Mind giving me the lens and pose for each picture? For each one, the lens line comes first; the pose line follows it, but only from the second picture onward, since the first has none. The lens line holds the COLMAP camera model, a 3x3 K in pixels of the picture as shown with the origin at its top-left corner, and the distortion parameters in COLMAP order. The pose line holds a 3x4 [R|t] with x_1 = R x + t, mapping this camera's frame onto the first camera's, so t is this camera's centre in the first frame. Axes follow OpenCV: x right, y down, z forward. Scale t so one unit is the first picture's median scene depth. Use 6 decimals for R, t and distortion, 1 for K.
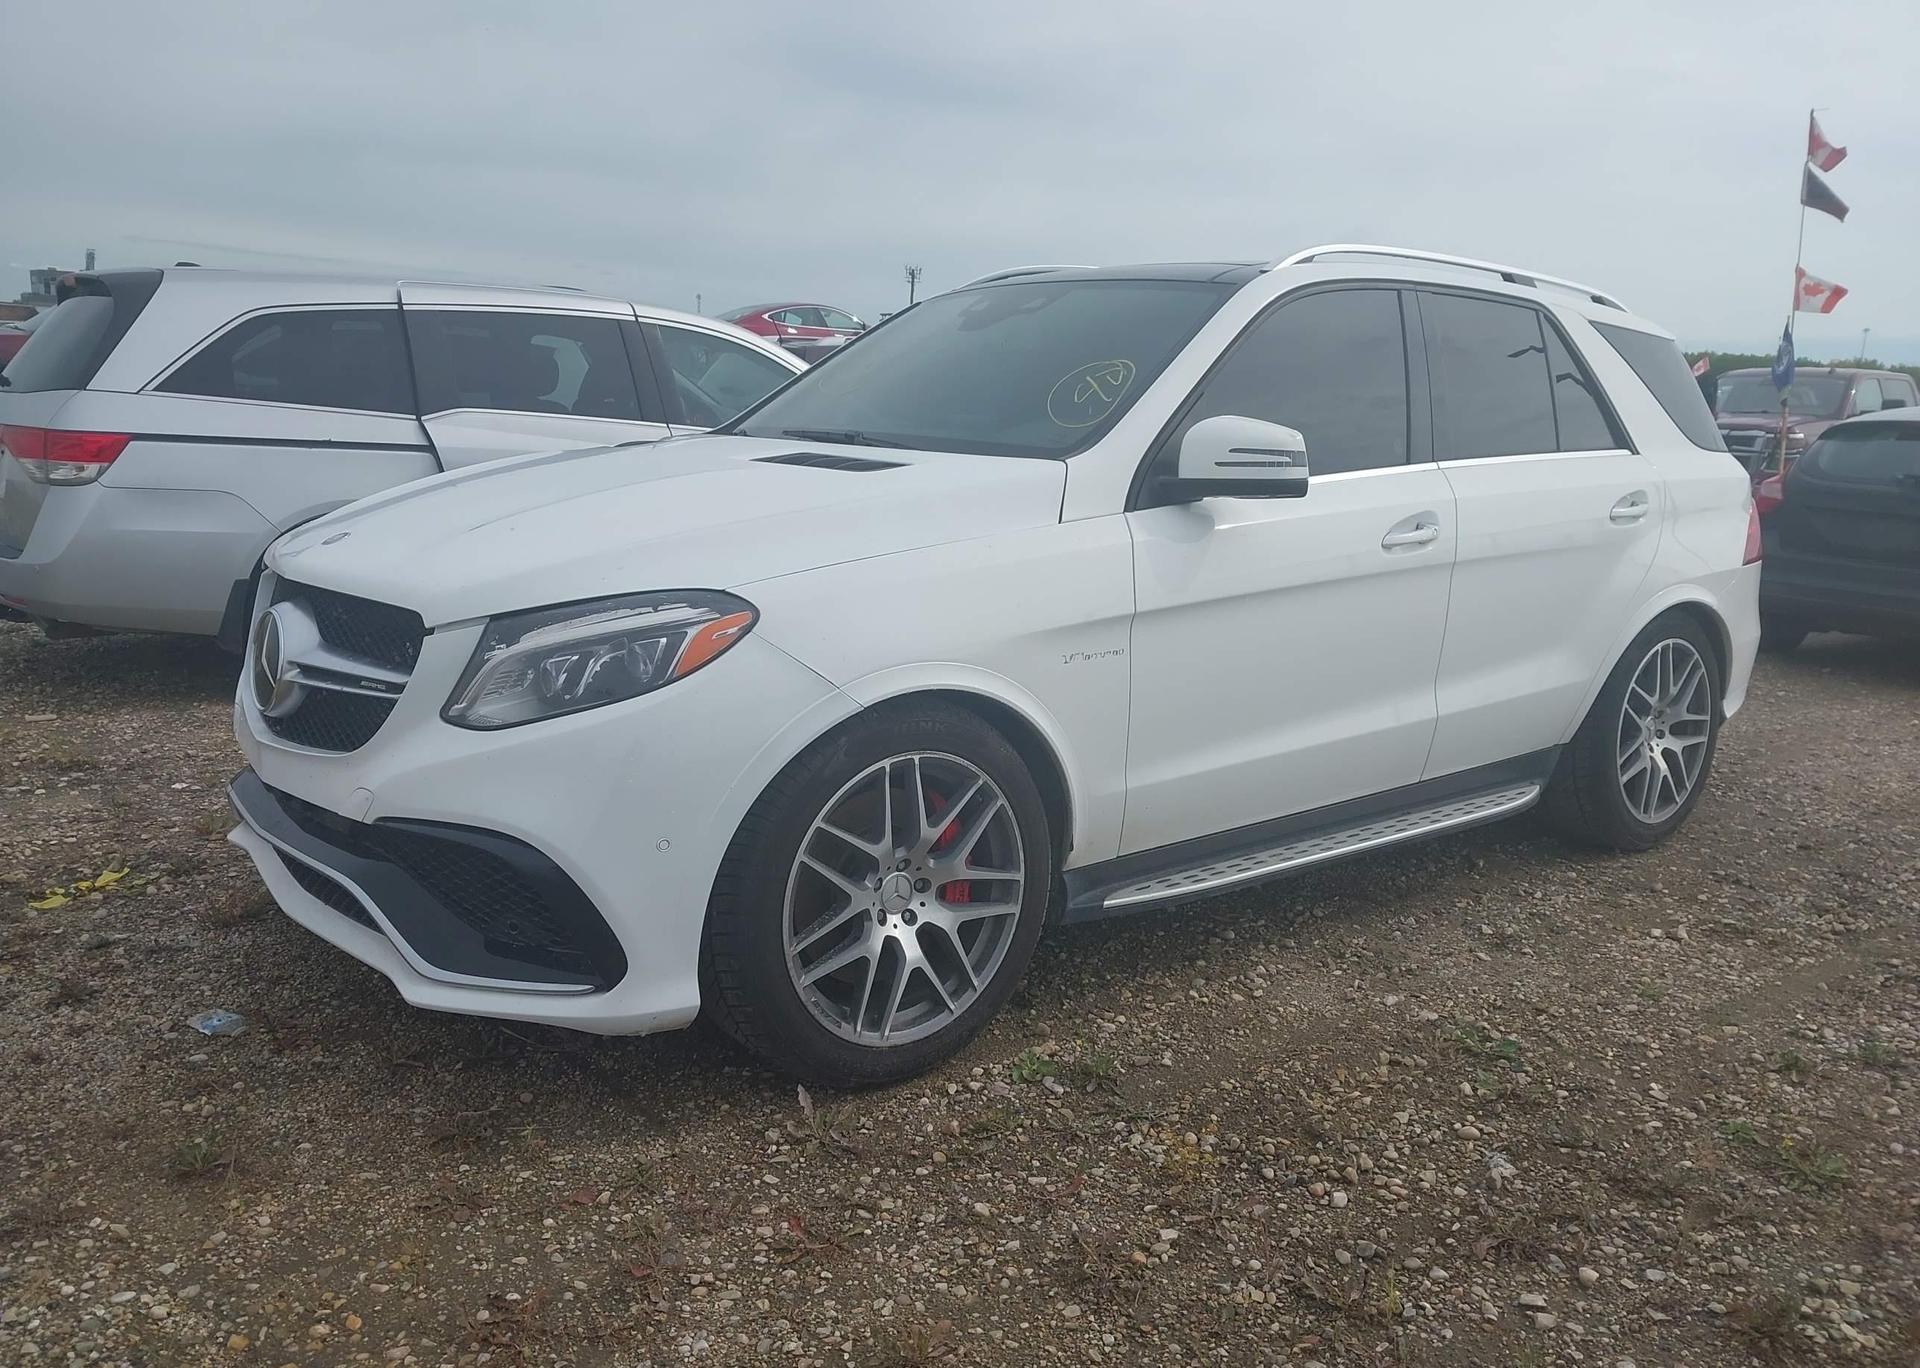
lens RADIAL K [[1479.2, 0, 960.0], [0, 1479.2, 684.0], [0, 0, 1]] dist [0.045693, -0.079414]
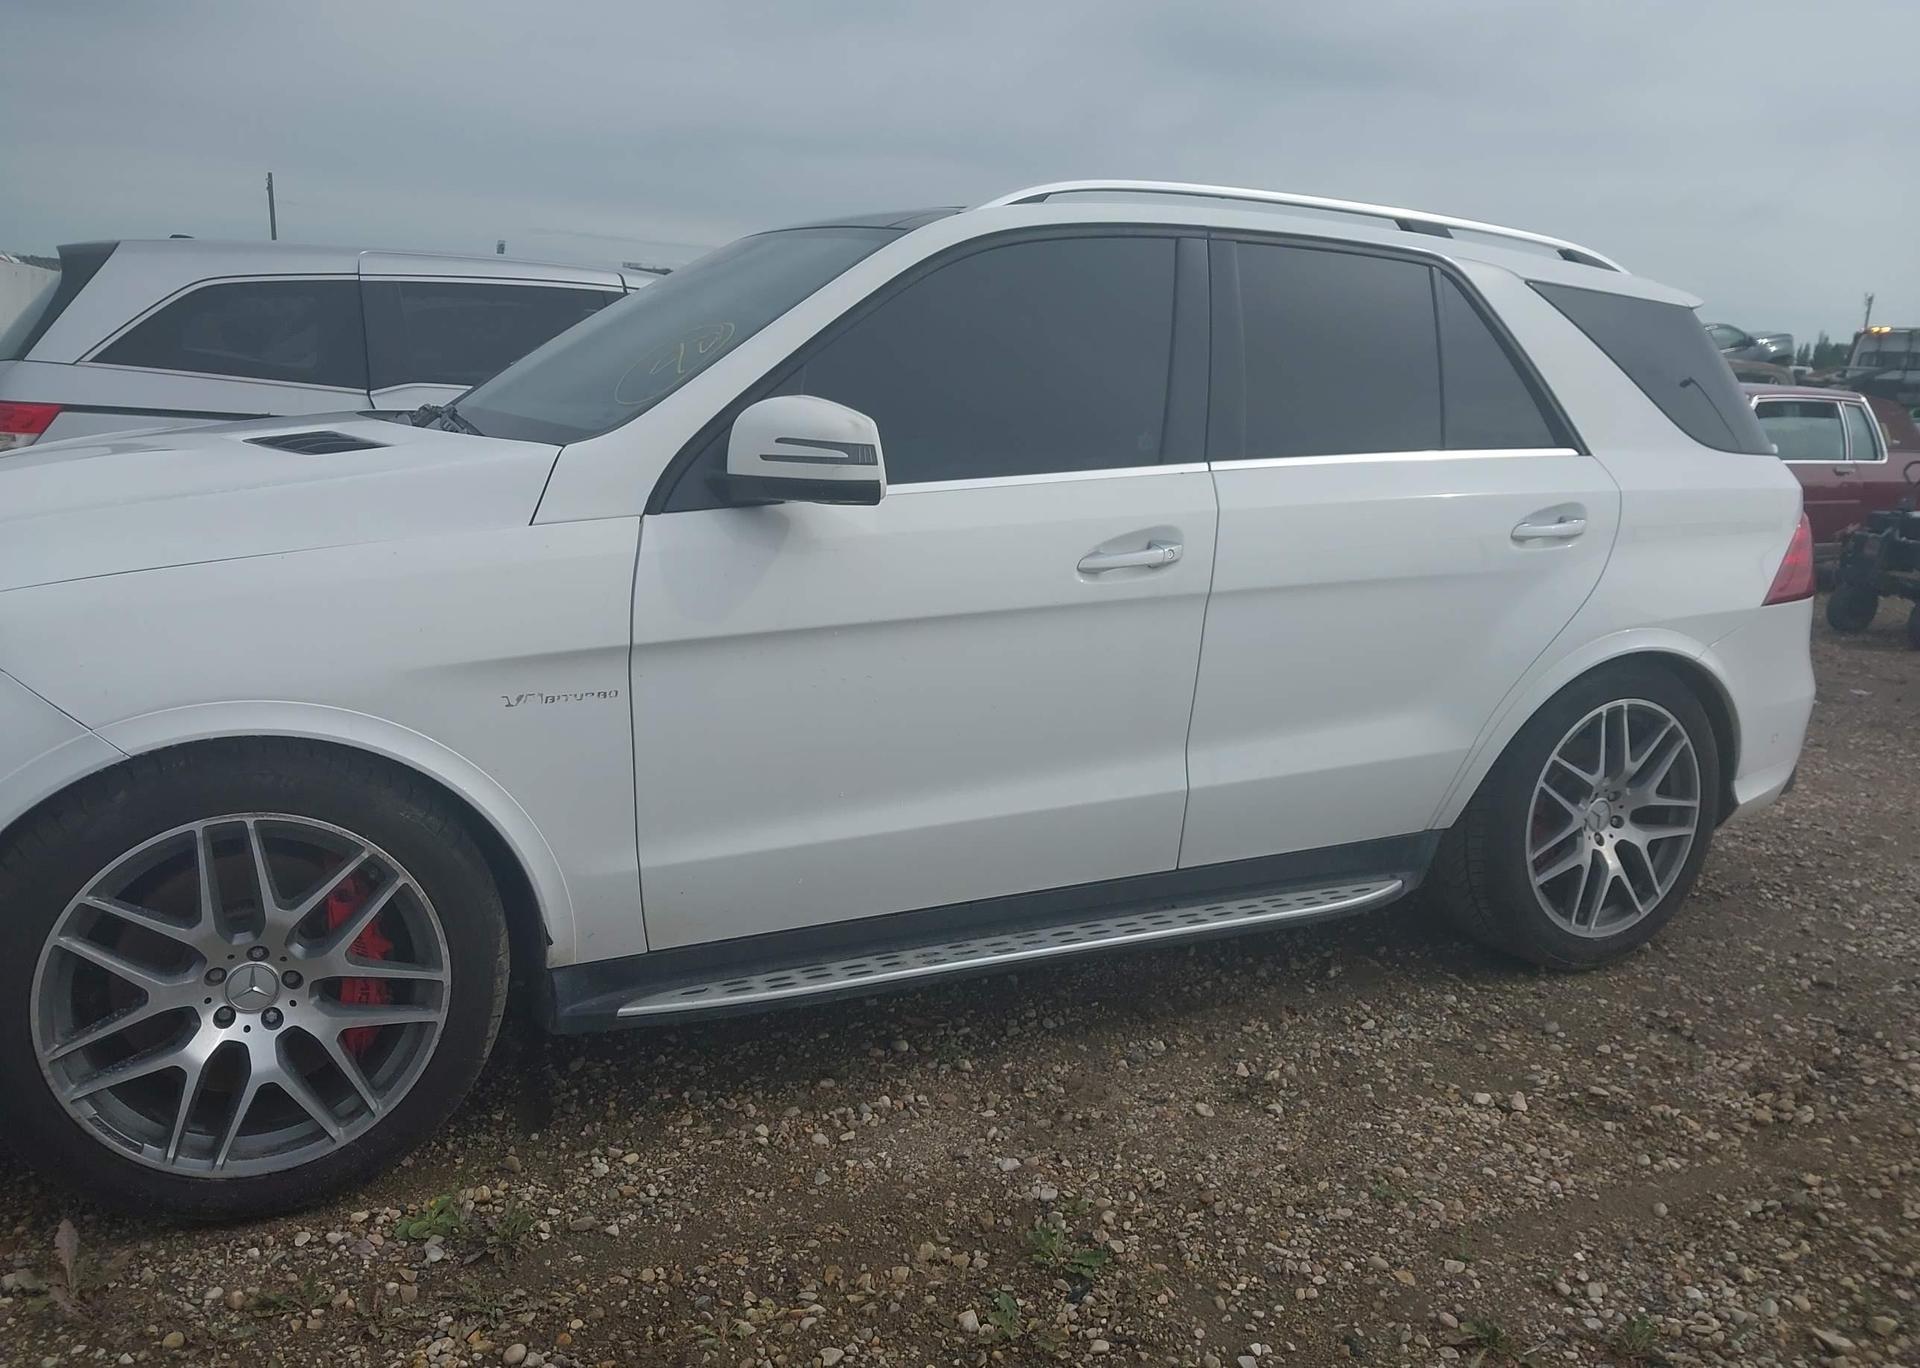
lens RADIAL K [[1465.7, 0, 1010.5], [0, 1465.7, 675.1], [0, 0, 1]] dist [0.108265, -0.198223]
pose [[0.978582, 0.050786, -0.199494, 0.466457], [-0.050084, 0.998708, 0.008566, -0.048713], [0.199672, 0.001609, 0.979862, 0.278953]]
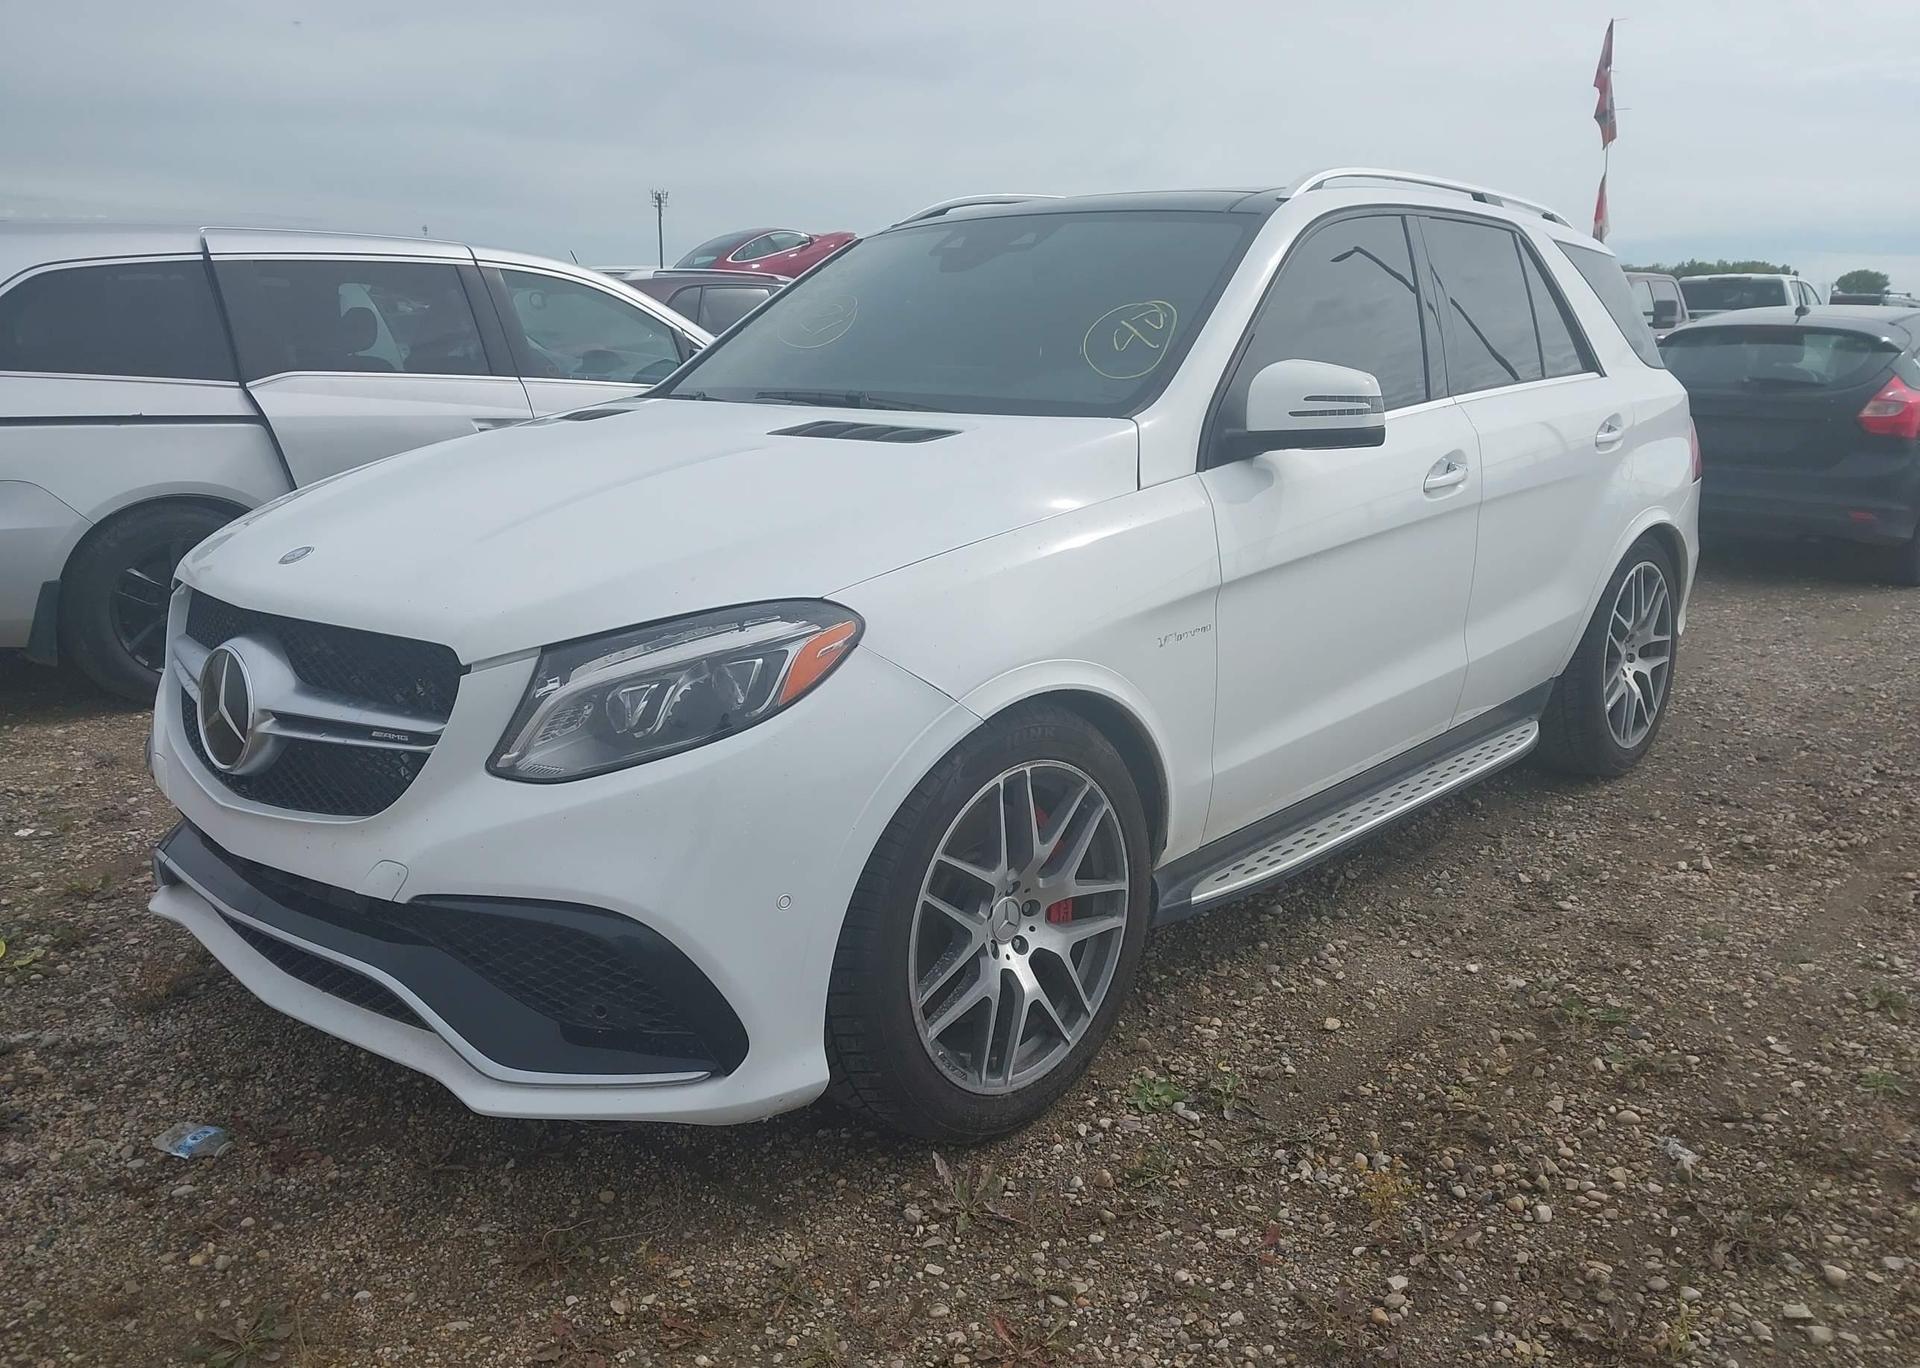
lens RADIAL K [[1485.0, 0, 960.0], [0, 1485.0, 684.0], [0, 0, 1]] dist [0.012462, -0.008771]
pose [[0.987123, -0.070676, 0.143502, -0.174044], [0.063625, 0.996558, 0.053149, -0.045398], [-0.146764, -0.043335, 0.988222, 0.119829]]
